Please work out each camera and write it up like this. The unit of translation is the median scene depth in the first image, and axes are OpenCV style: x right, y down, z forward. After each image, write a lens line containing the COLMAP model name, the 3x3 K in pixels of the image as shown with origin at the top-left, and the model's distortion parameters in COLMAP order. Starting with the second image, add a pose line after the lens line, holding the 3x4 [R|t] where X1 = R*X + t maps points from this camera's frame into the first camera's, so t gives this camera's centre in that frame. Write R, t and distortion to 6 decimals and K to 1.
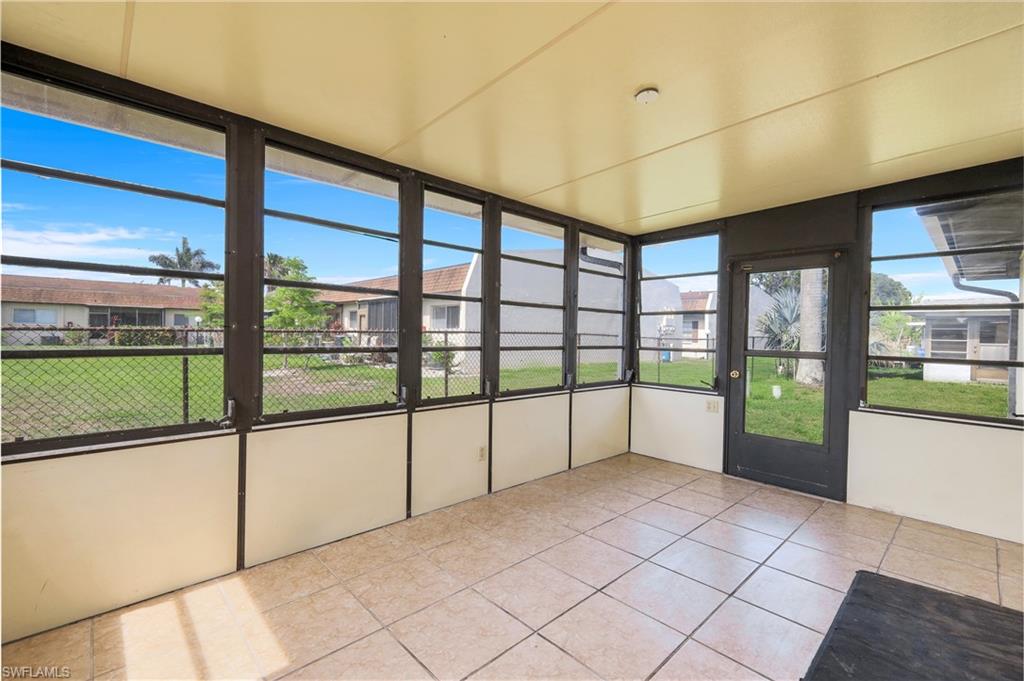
lens RADIAL K [[442.3, 0, 511.2], [0, 442.3, 340.5], [0, 0, 1]] dist [0.003888, 0.000208]
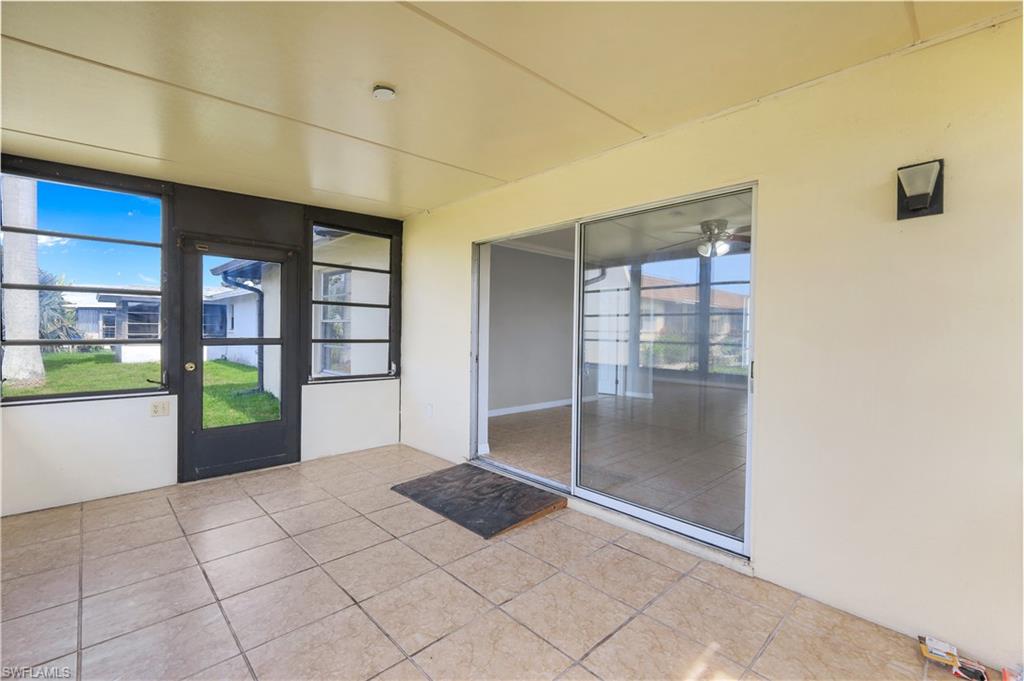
lens RADIAL K [[442.3, 0, 514.0], [0, 442.3, 338.1], [0, 0, 1]] dist [0.003888, 0.000208]
pose [[0.003235, -0.037911, 0.999276, -0.418680], [0.002697, 0.999278, 0.037902, -0.014245], [-0.999991, 0.002572, 0.003335, 0.395840]]
